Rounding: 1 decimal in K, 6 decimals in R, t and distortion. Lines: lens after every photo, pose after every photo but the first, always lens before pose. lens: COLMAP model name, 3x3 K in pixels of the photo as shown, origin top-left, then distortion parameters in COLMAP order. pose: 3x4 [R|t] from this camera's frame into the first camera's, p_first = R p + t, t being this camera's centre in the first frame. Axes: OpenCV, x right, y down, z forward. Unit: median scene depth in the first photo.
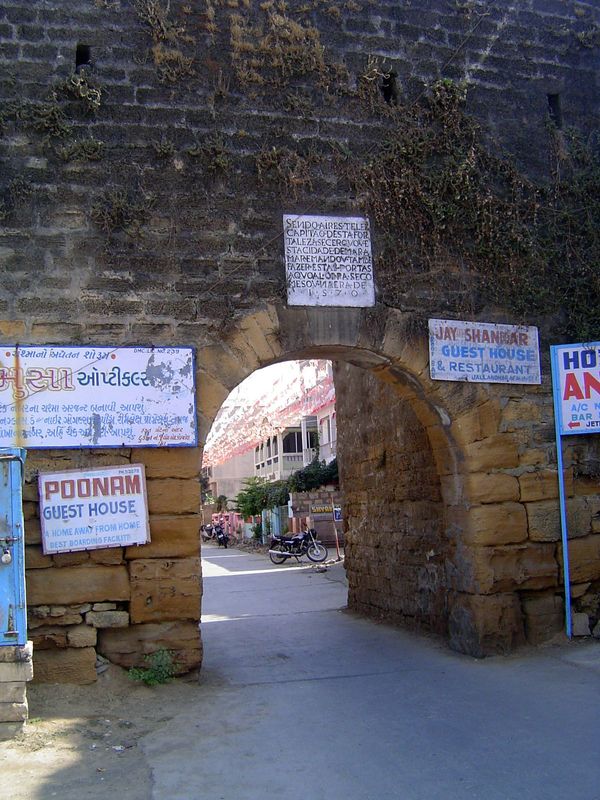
lens RADIAL K [[915.9, 0, 300.6], [0, 915.9, 400.2], [0, 0, 1]] dist [-0.128373, 0.000000]
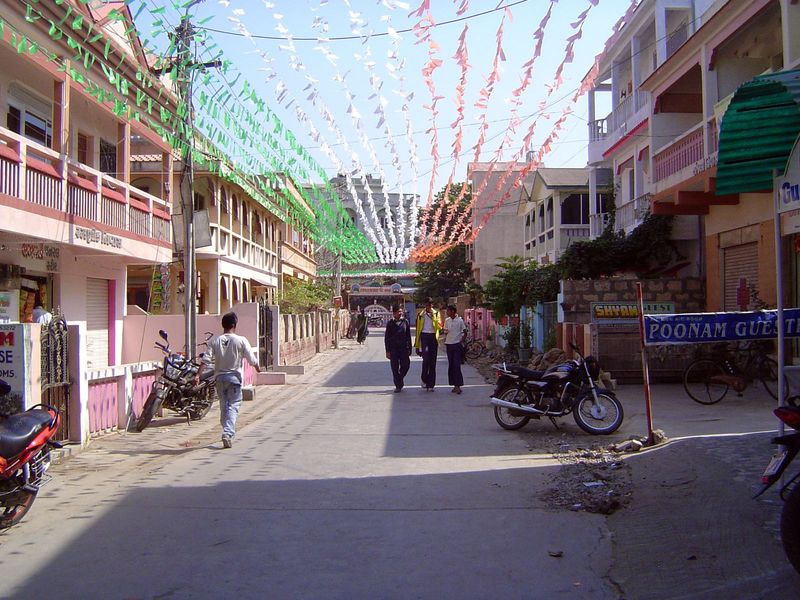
lens RADIAL K [[915.9, 0, 399.4], [0, 915.9, 300.2], [0, 0, 1]] dist [-0.128373, 0.000000]
pose [[0.976956, 0.037534, -0.210115, 0.009141], [-0.012799, 0.992947, 0.117863, 0.041545], [0.213057, -0.112457, 0.970546, 0.364672]]
